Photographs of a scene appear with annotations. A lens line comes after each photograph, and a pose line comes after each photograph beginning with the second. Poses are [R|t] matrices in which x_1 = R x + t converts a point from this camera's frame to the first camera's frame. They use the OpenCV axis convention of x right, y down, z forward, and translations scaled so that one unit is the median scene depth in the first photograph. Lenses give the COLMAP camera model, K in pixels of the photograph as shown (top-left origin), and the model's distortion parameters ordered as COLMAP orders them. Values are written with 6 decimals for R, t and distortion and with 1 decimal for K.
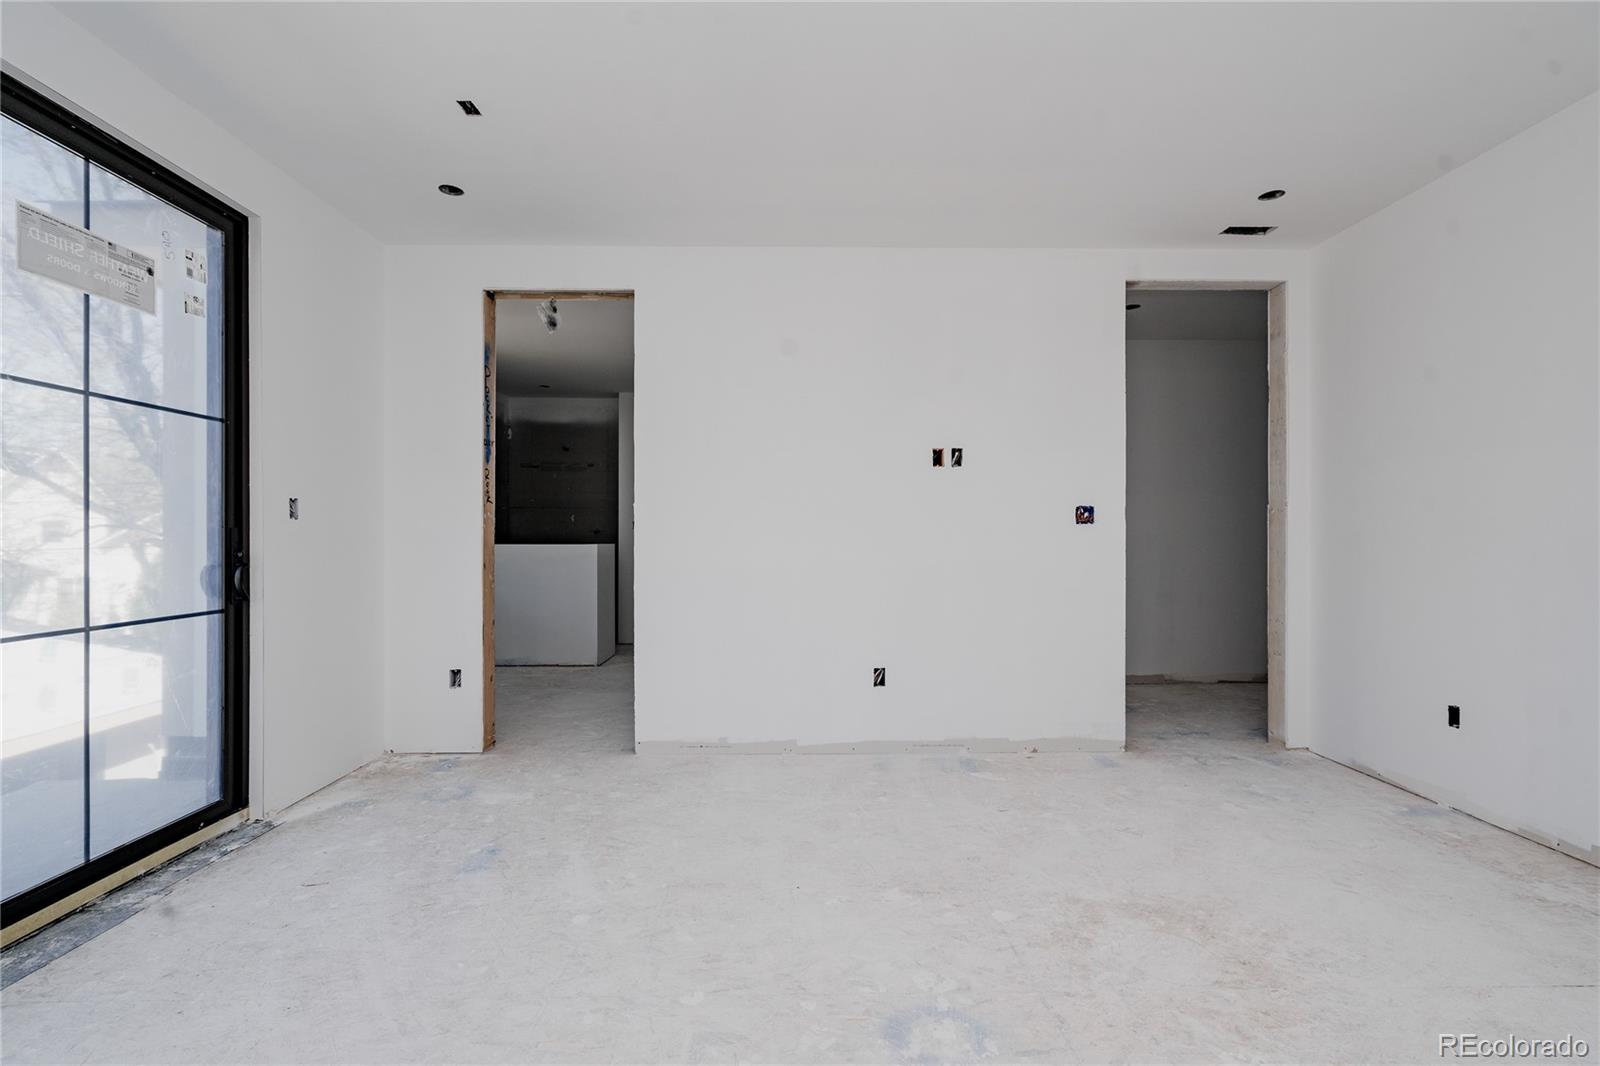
lens RADIAL K [[705.1, 0, 800.0], [0, 705.1, 533.0], [0, 0, 1]] dist [-0.000094, 0.000141]
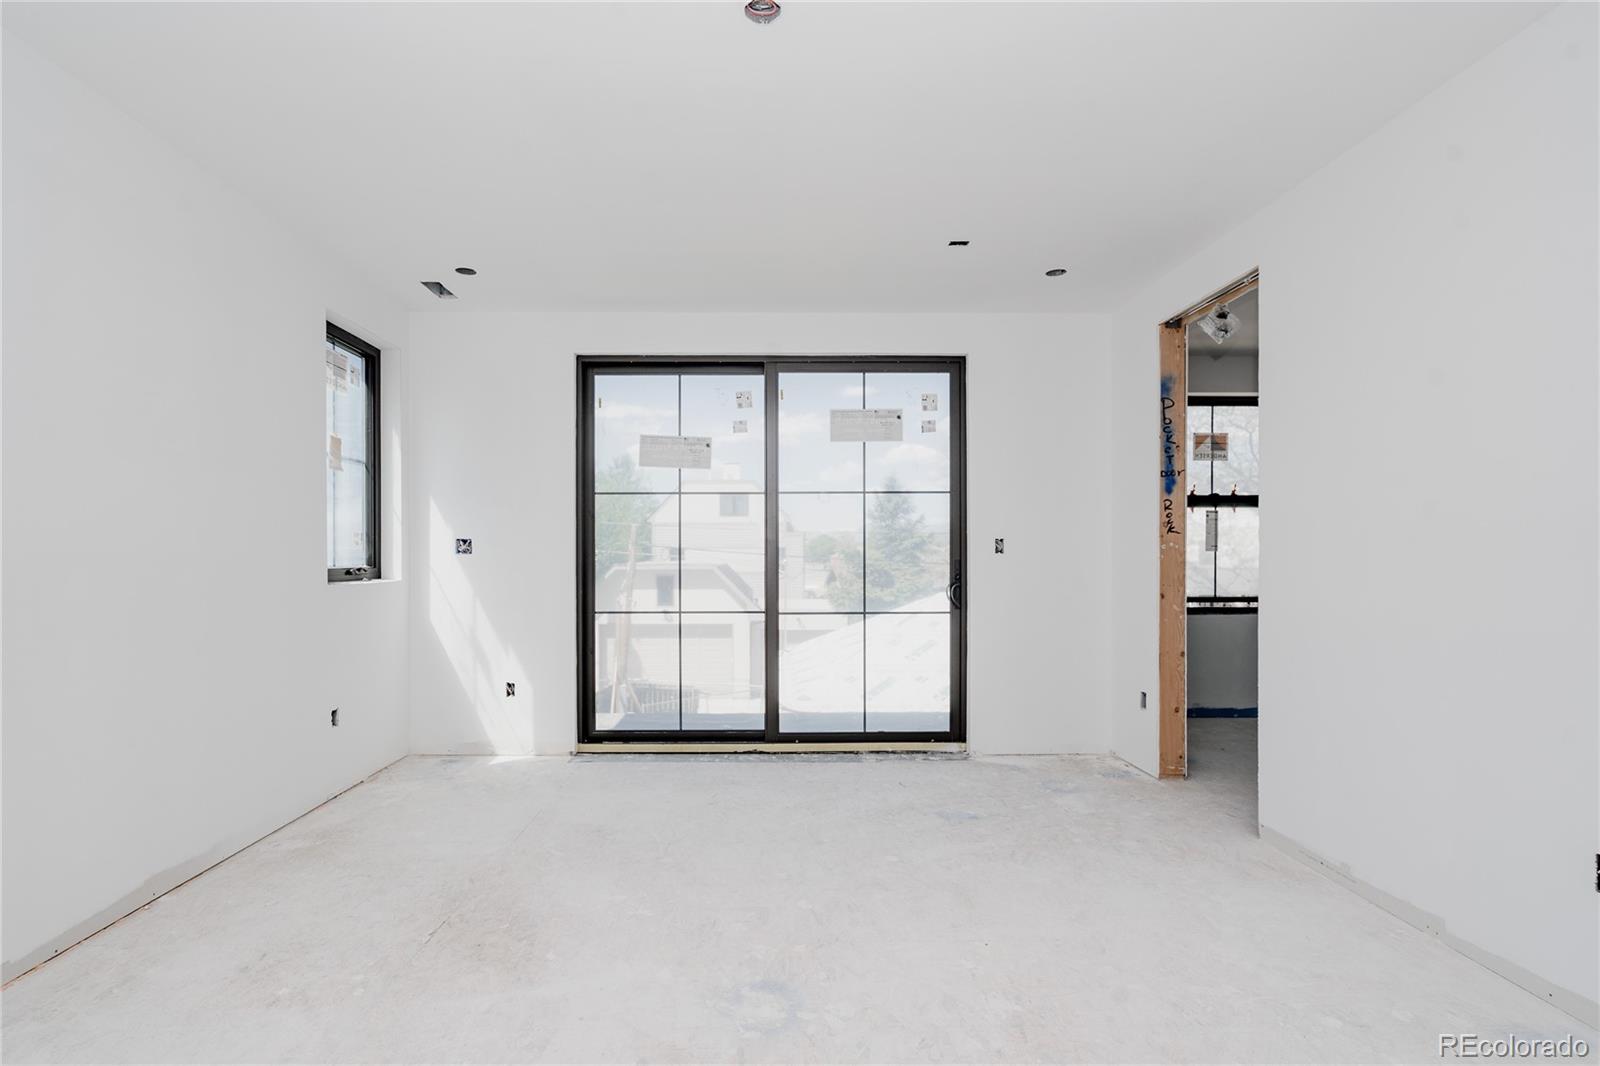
lens RADIAL K [[775.4, 0, 797.8], [0, 775.4, 555.4], [0, 0, 1]] dist [-0.021333, 0.013140]
pose [[-0.006286, 0.001303, -0.999979, 0.889541], [0.005635, 0.999983, 0.001268, -0.021577], [0.999964, -0.005627, -0.006293, 0.646015]]
